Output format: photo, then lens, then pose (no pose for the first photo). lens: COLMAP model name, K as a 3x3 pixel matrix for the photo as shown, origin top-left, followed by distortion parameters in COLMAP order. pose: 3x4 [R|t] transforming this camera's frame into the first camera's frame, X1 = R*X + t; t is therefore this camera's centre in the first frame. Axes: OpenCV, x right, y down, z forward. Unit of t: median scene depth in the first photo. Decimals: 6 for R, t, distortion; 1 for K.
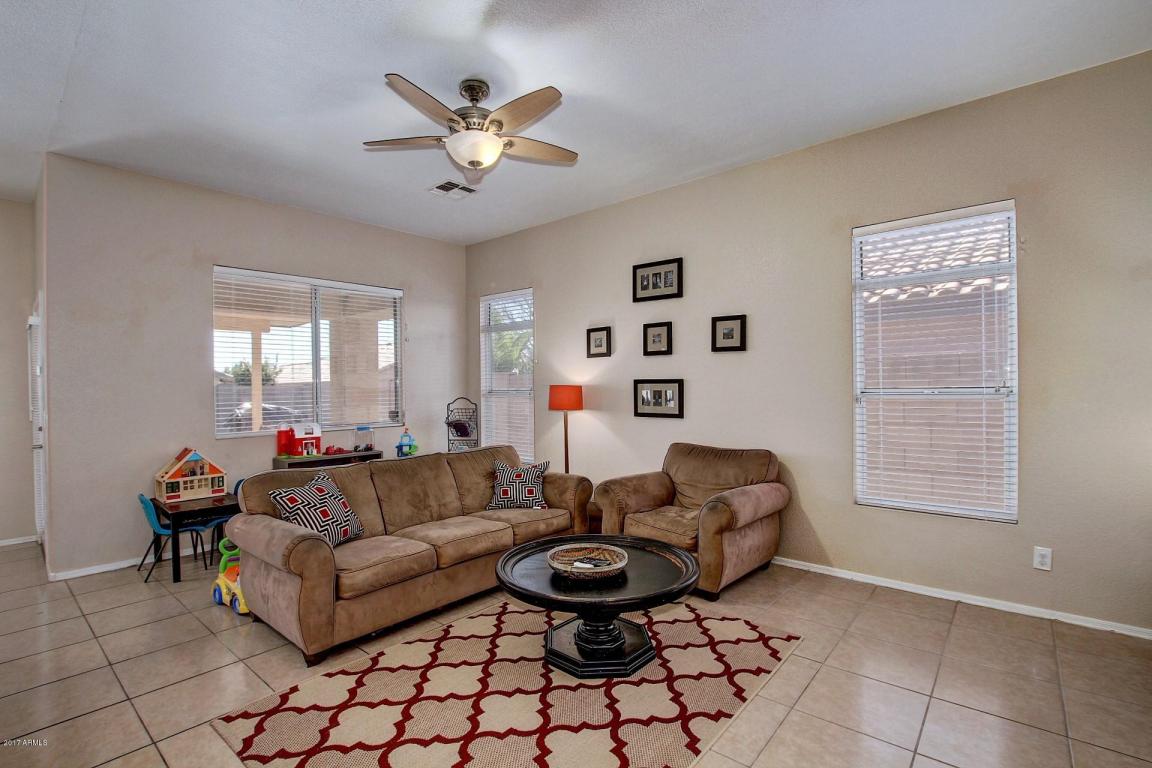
lens RADIAL K [[535.3, 0, 568.5], [0, 535.3, 399.7], [0, 0, 1]] dist [-0.024200, 0.003092]
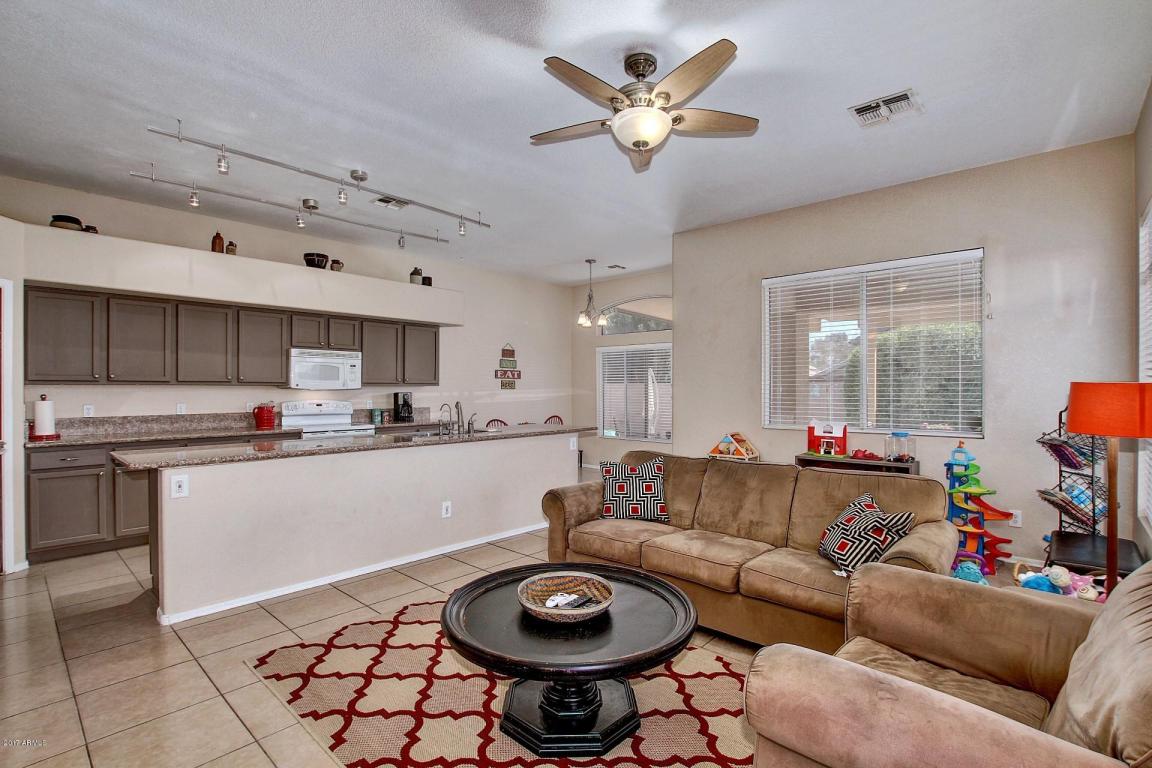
lens RADIAL K [[535.3, 0, 572.5], [0, 535.3, 386.2], [0, 0, 1]] dist [-0.024200, 0.003092]
pose [[-0.024785, 0.009037, -0.999652, 0.526933], [-0.024564, 0.999652, 0.009646, -0.018010], [0.999391, 0.024794, -0.024554, 0.627180]]
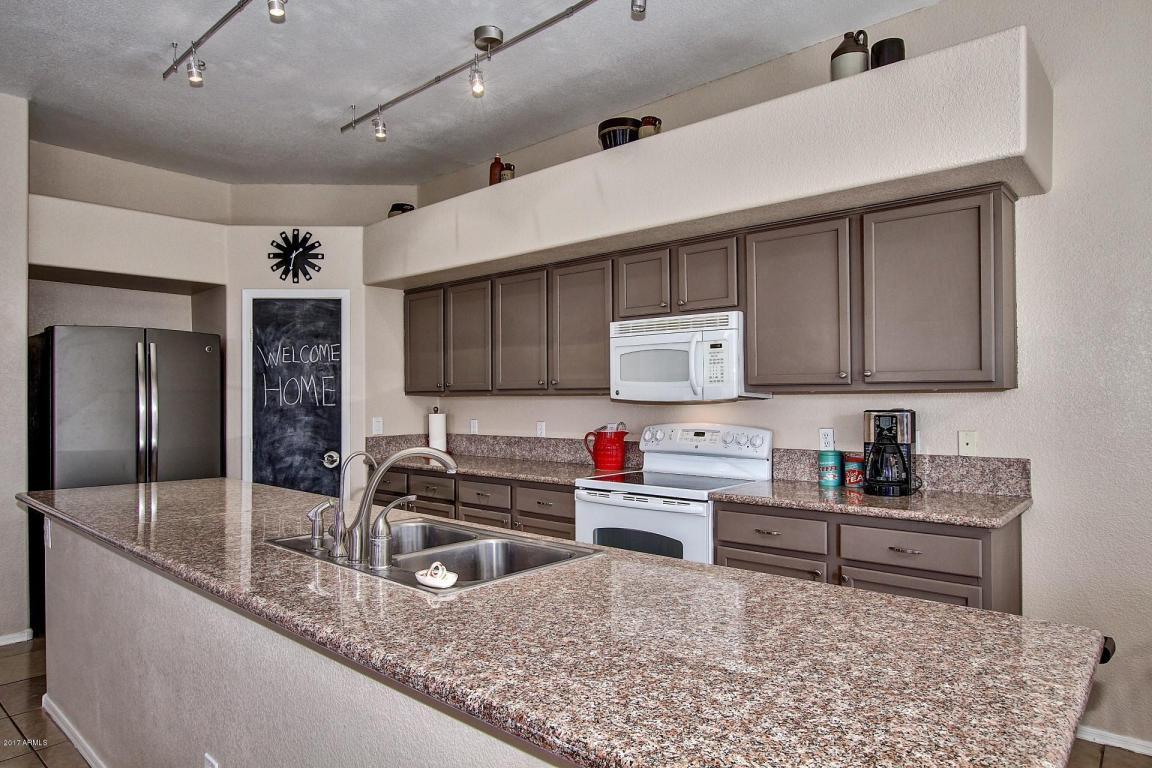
lens RADIAL K [[686.0, 0, 575.0], [0, 686.0, 391.8], [0, 0, 1]] dist [-0.016972, 0.004053]
pose [[-0.999798, 0.019498, 0.004959, -0.663558], [0.019573, 0.999689, 0.015475, -0.007186], [-0.004656, 0.015569, -0.999868, 0.772207]]
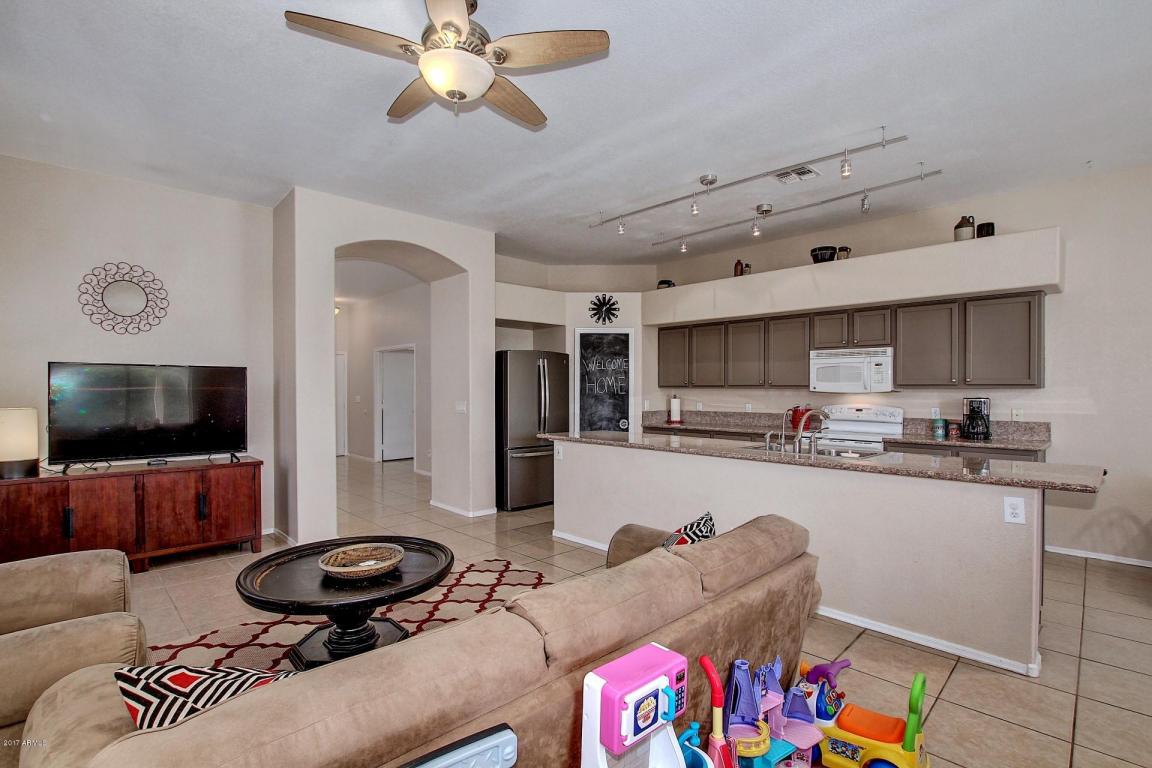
lens RADIAL K [[535.3, 0, 581.4], [0, 535.3, 389.7], [0, 0, 1]] dist [-0.024200, 0.003092]
pose [[-0.996777, 0.011114, 0.079443, -0.275662], [0.013165, 0.999592, 0.025341, -0.026459], [-0.079129, 0.026305, -0.996517, 1.201724]]
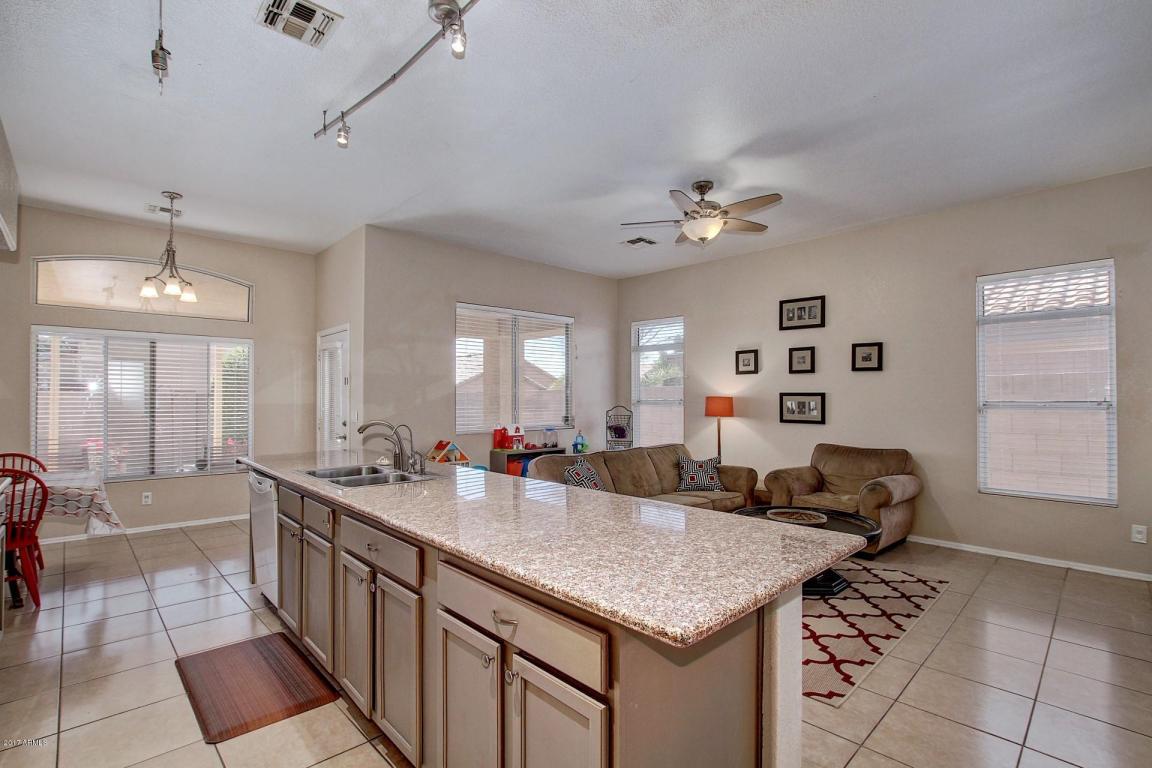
lens RADIAL K [[535.3, 0, 577.0], [0, 535.3, 393.7], [0, 0, 1]] dist [-0.024200, 0.003092]
pose [[0.995878, 0.012046, -0.089898, -0.254643], [-0.015149, 0.999310, -0.033911, 0.014860], [0.089427, 0.035133, 0.995374, -0.289536]]
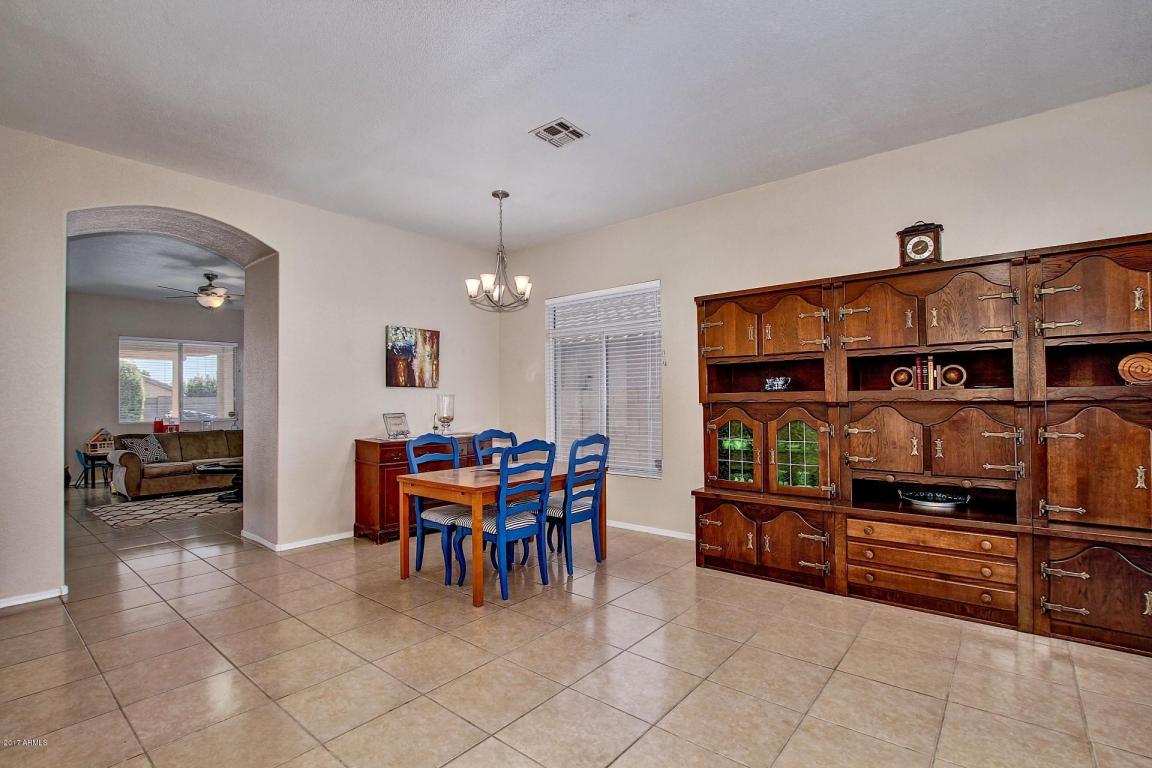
lens RADIAL K [[535.3, 0, 573.3], [0, 535.3, 389.8], [0, 0, 1]] dist [-0.024200, 0.003092]
pose [[0.999704, -0.003886, 0.024015, 0.993042], [0.004723, 0.999380, -0.034890, 0.020374], [-0.023865, 0.034994, 0.999103, -1.021070]]
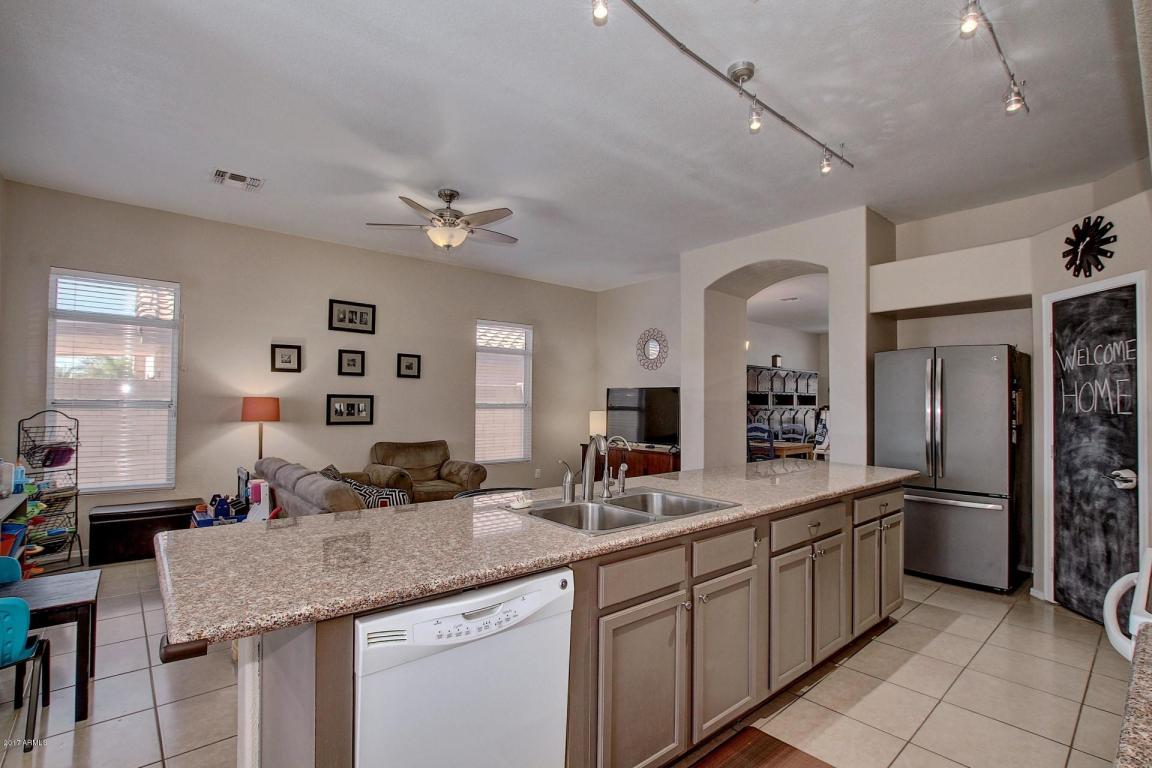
lens RADIAL K [[535.3, 0, 575.1], [0, 535.3, 392.2], [0, 0, 1]] dist [-0.024200, 0.003092]
pose [[0.147703, 0.032670, 0.988492, -1.058743], [0.014545, 0.999274, -0.035200, 0.008647], [-0.988925, 0.019577, 0.147121, 0.308725]]
